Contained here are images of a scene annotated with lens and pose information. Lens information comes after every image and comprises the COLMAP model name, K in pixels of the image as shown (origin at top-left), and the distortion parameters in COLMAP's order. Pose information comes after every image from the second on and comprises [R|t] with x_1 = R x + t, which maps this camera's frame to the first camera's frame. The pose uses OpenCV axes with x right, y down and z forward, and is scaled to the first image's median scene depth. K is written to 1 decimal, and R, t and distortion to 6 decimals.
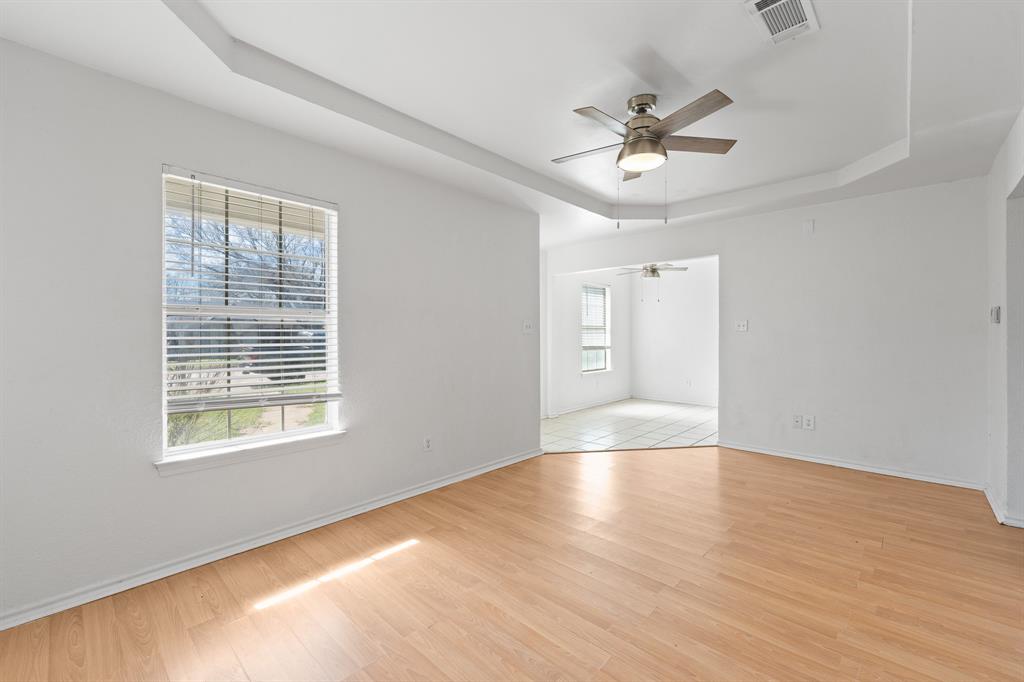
lens RADIAL K [[422.6, 0, 519.9], [0, 422.6, 343.3], [0, 0, 1]] dist [-0.002131, 0.001316]
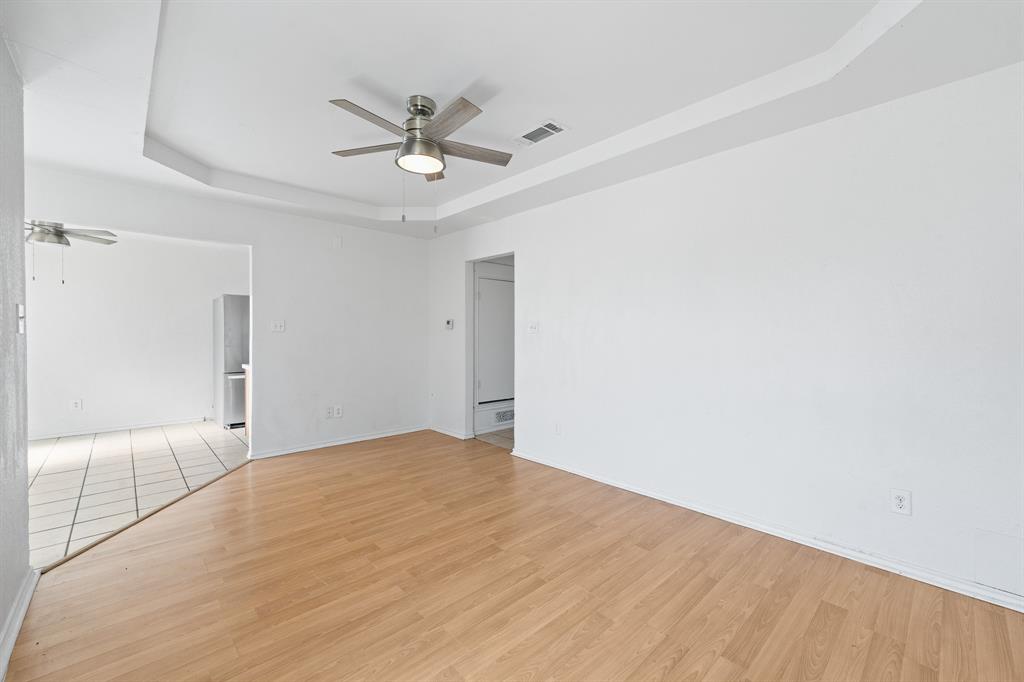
lens RADIAL K [[422.6, 0, 515.0], [0, 422.6, 341.1], [0, 0, 1]] dist [-0.002131, 0.001316]
pose [[0.061484, -0.012301, 0.998032, -0.571694], [0.018913, 0.999759, 0.011157, -0.010667], [-0.997929, 0.018190, 0.061701, 0.581663]]
